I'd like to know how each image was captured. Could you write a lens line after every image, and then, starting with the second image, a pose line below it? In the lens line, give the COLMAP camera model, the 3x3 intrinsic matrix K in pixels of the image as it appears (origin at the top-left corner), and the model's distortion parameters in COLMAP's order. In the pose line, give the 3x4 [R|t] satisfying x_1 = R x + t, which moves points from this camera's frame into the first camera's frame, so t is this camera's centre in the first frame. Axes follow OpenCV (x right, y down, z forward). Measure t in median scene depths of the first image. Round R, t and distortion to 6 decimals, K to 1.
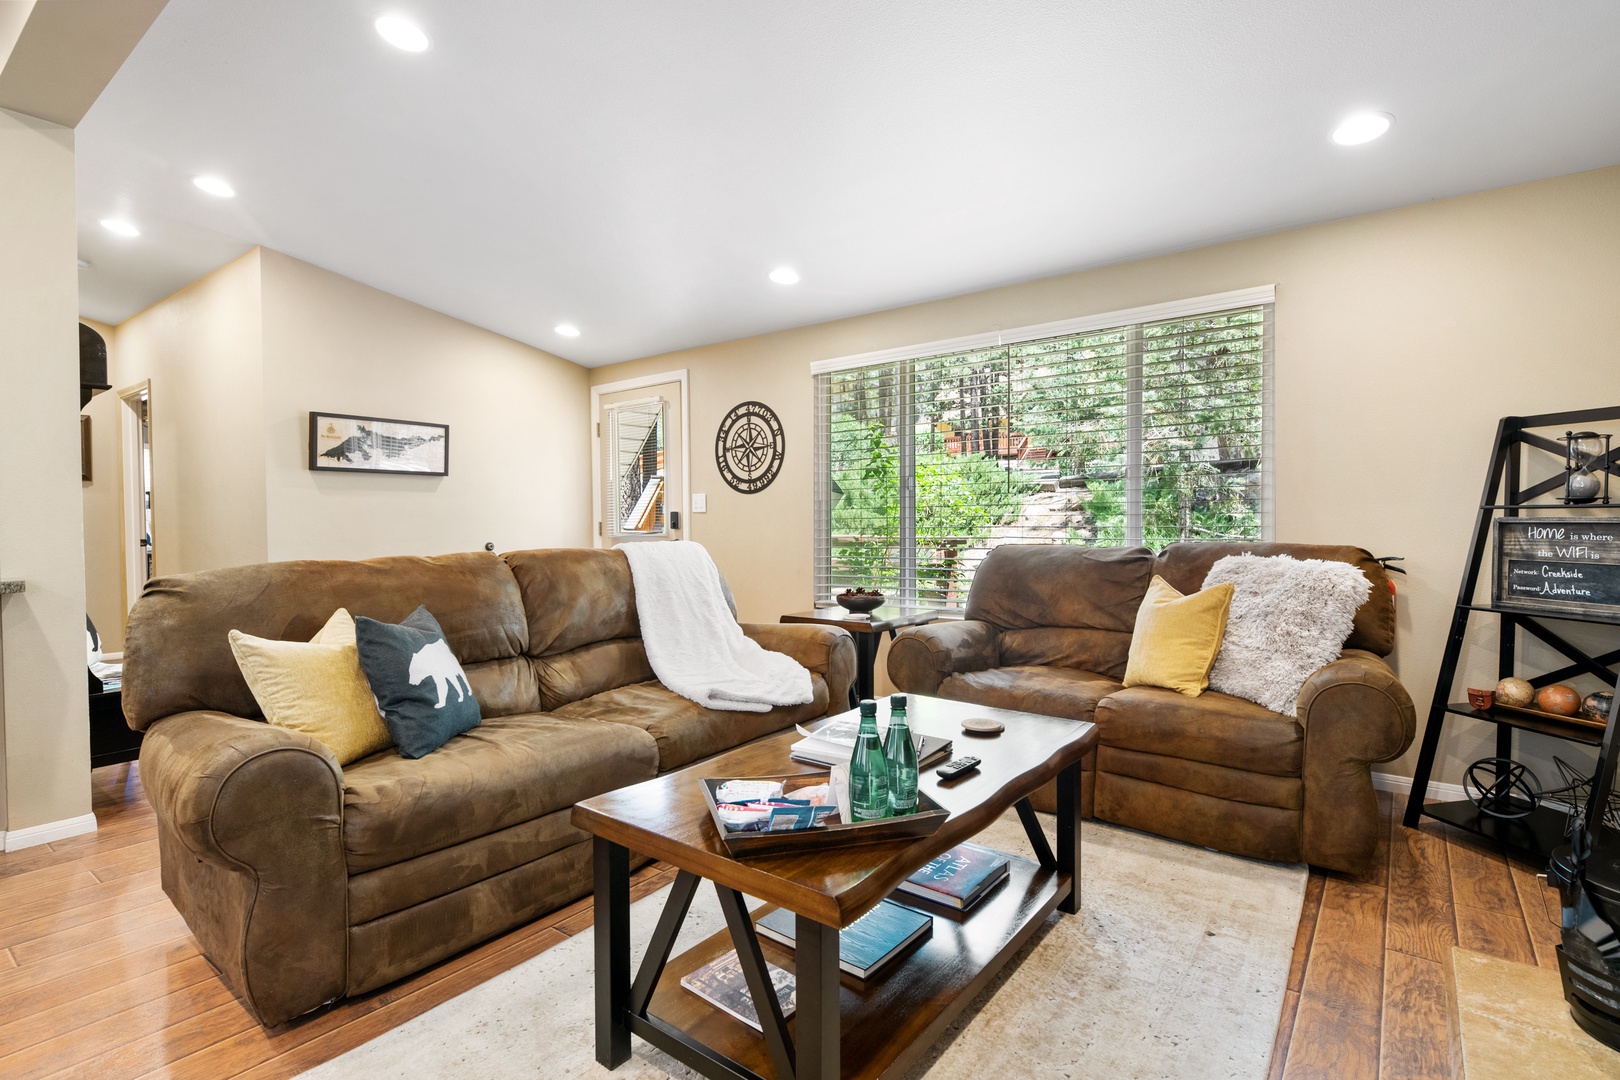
lens RADIAL K [[768.9, 0, 810.0], [0, 768.9, 540.0], [0, 0, 1]] dist [-0.003167, -0.000400]
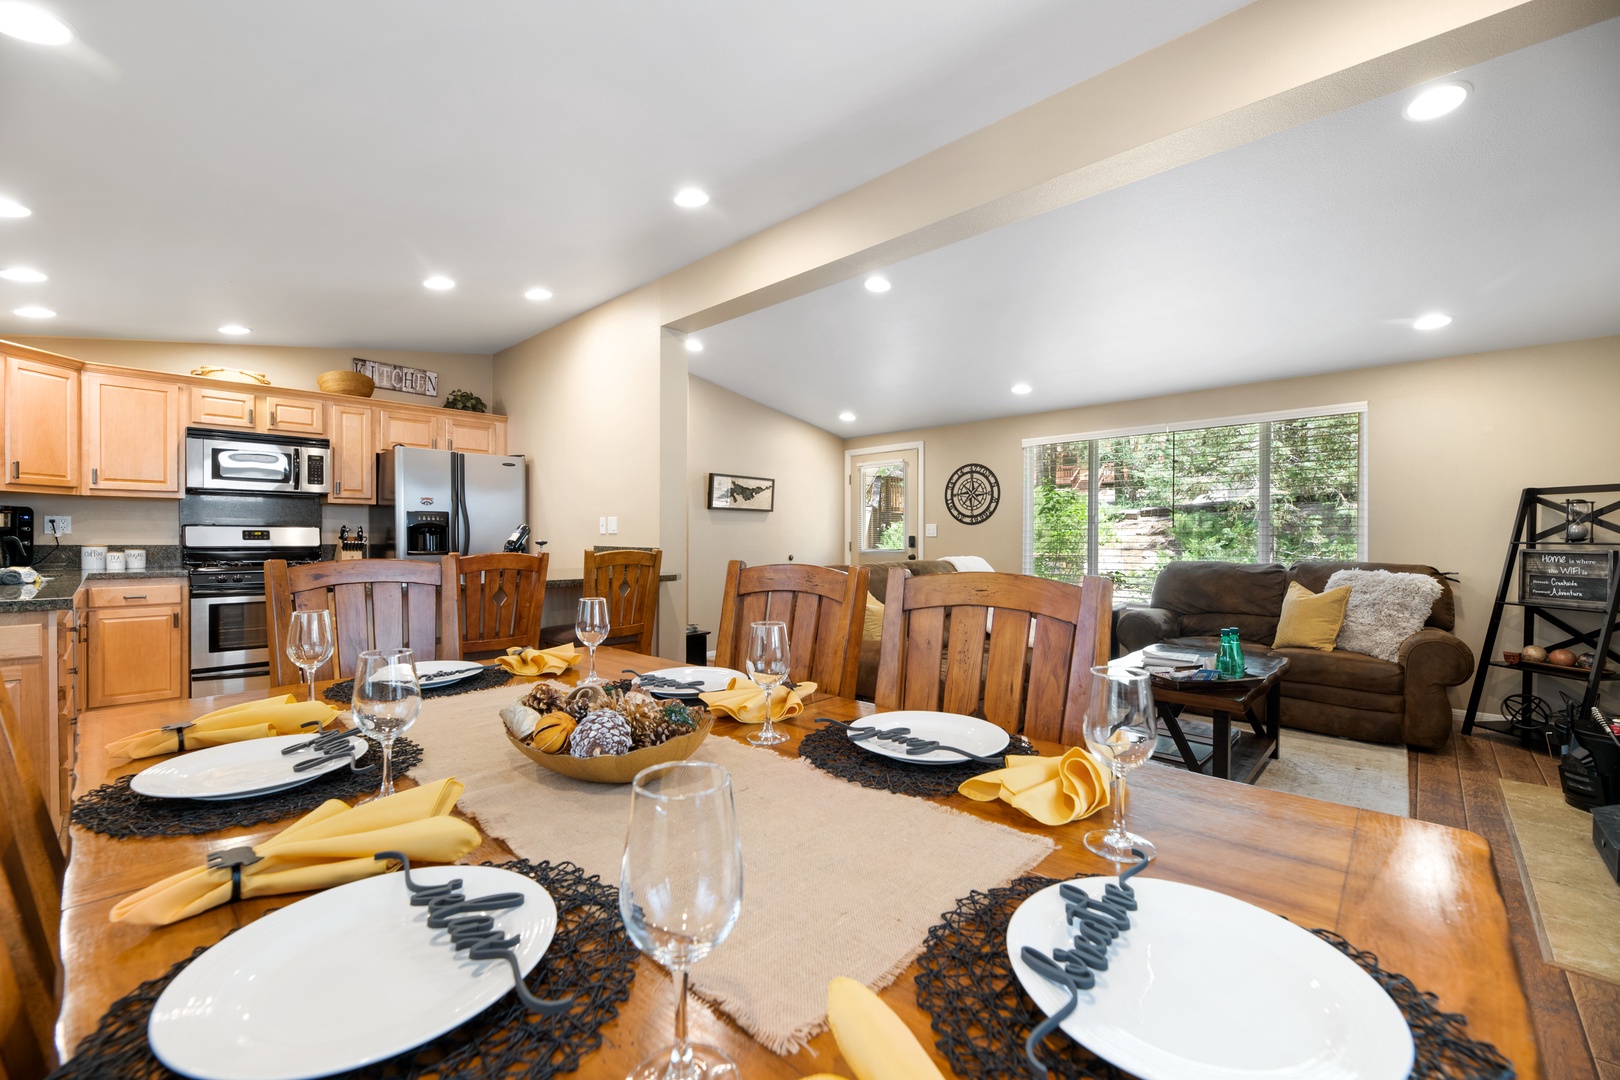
lens RADIAL K [[650.2, 0, 810.0], [0, 650.2, 540.0], [0, 0, 1]] dist [-0.000239, -0.002843]
pose [[0.995088, 0.010047, -0.098480, -0.504661], [-0.012106, 0.999720, -0.020339, -0.001836], [0.098248, 0.021431, 0.994931, -0.552270]]
